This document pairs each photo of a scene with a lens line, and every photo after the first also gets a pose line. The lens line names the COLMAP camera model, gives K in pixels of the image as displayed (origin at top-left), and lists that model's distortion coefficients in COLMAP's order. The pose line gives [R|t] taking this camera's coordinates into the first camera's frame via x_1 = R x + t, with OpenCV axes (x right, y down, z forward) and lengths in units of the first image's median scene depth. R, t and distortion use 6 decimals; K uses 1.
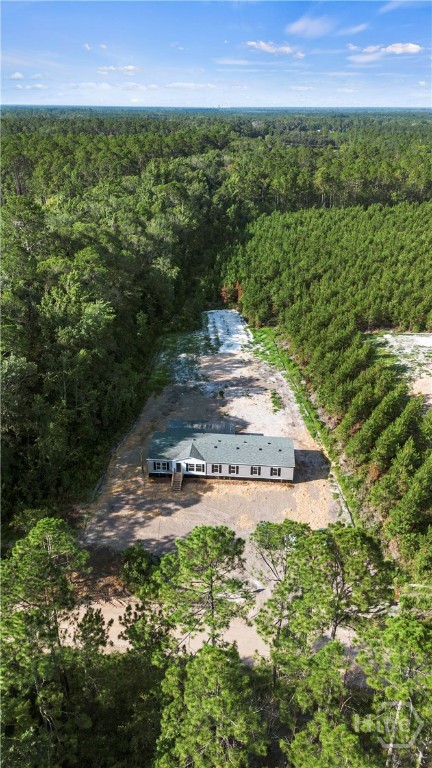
lens RADIAL K [[548.1, 0, 216.0], [0, 548.1, 384.0], [0, 0, 1]] dist [0.076966, -0.073927]
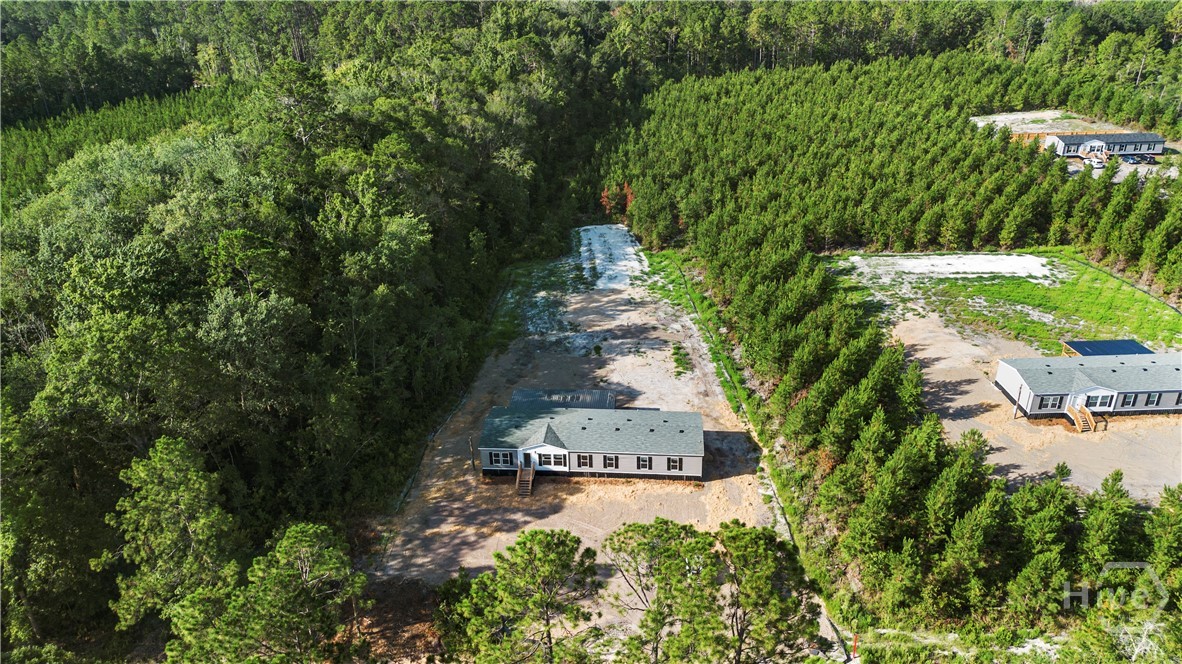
lens RADIAL K [[843.5, 0, 594.1], [0, 843.5, 330.3], [0, 0, 1]] dist [0.076966, -0.073927]
pose [[0.999557, -0.020708, -0.021390, 0.026365], [0.020302, 0.999613, -0.019004, 0.012548], [0.021776, 0.018562, 0.999591, -0.008883]]
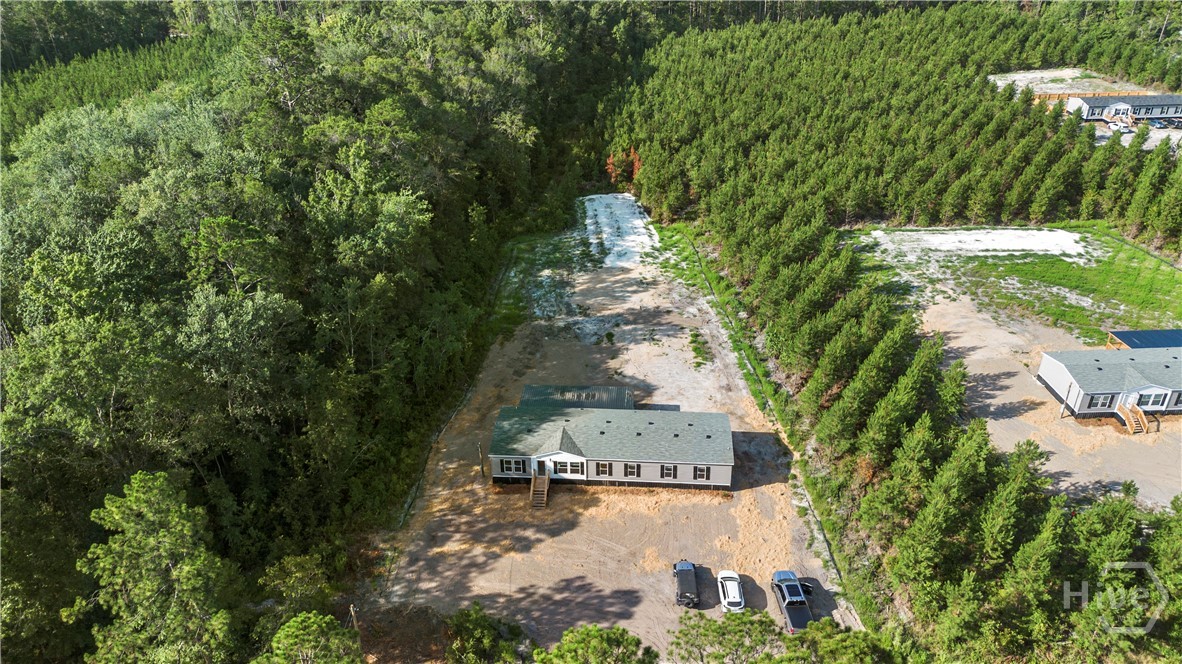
lens RADIAL K [[843.5, 0, 594.1], [0, 843.5, 330.3], [0, 0, 1]] dist [0.076966, -0.073927]
pose [[0.999802, -0.018098, -0.008242, 0.000345], [0.018403, 0.999086, 0.038584, -0.025058], [0.007536, -0.038728, 0.999221, 0.052818]]
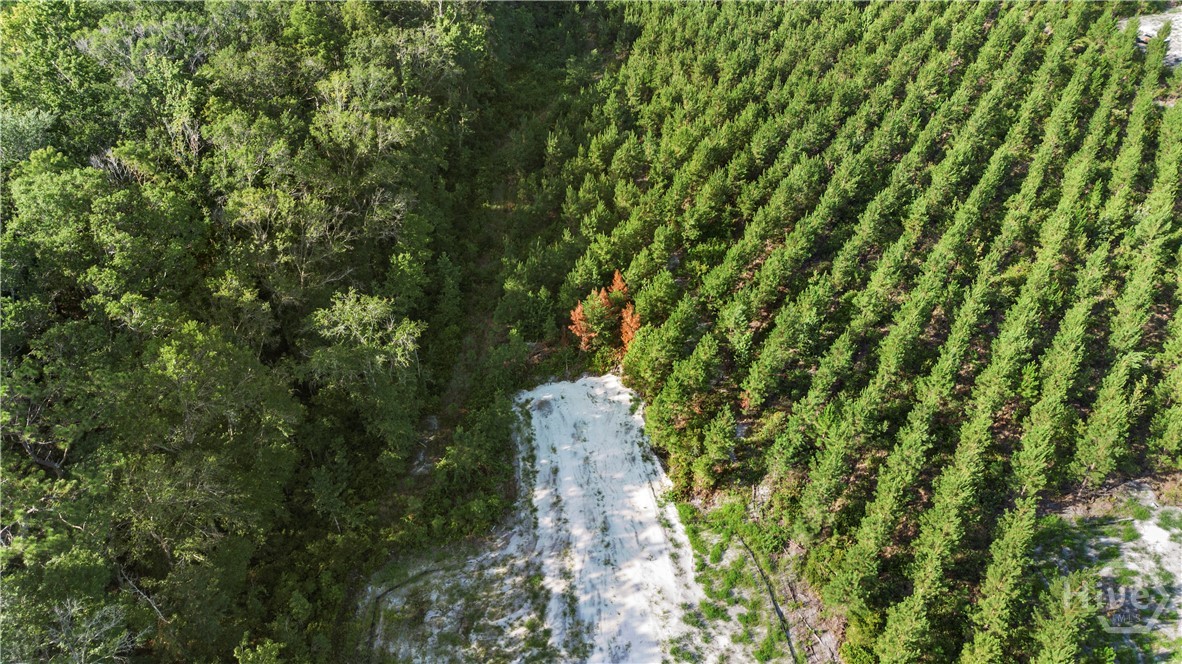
lens RADIAL K [[843.5, 0, 594.1], [0, 843.5, 330.3], [0, 0, 1]] dist [0.076966, -0.073927]
pose [[0.997834, -0.051767, 0.040593, 0.004129], [0.042715, 0.979134, 0.198675, -0.347239], [-0.050031, -0.196511, 0.979224, 0.694641]]
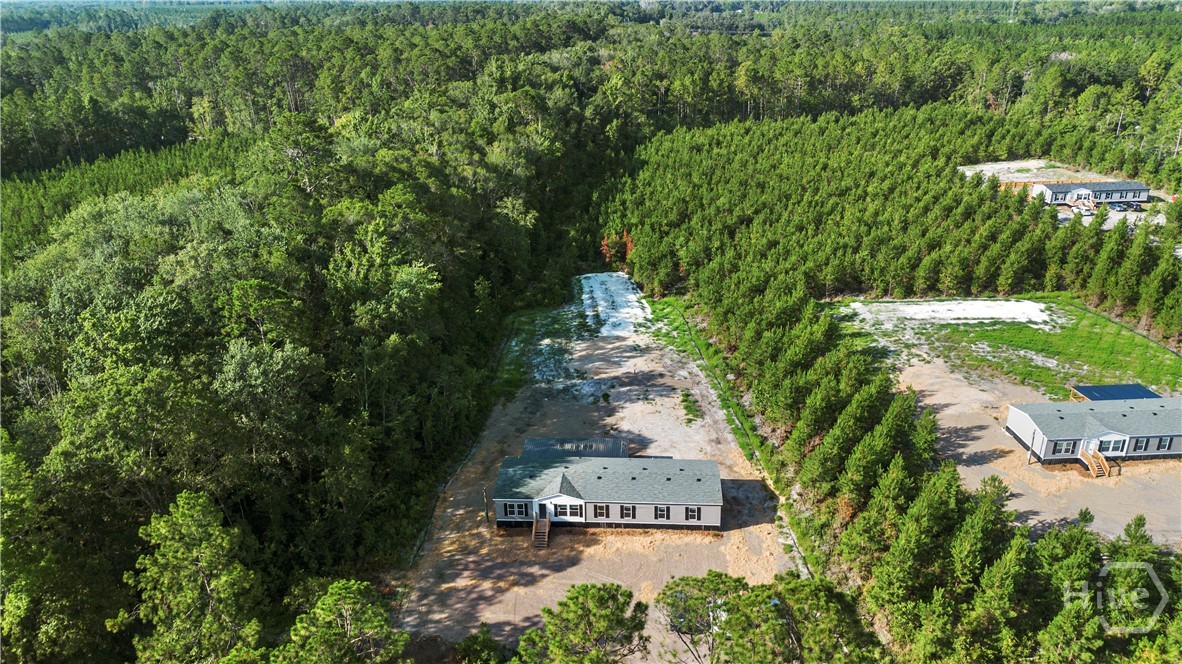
lens RADIAL K [[843.5, 0, 594.1], [0, 843.5, 330.3], [0, 0, 1]] dist [0.076966, -0.073927]
pose [[0.999592, -0.028523, -0.001721, 0.000078], [0.028315, 0.996810, -0.074622, 0.011535], [0.003843, 0.074543, 0.997210, -0.007182]]
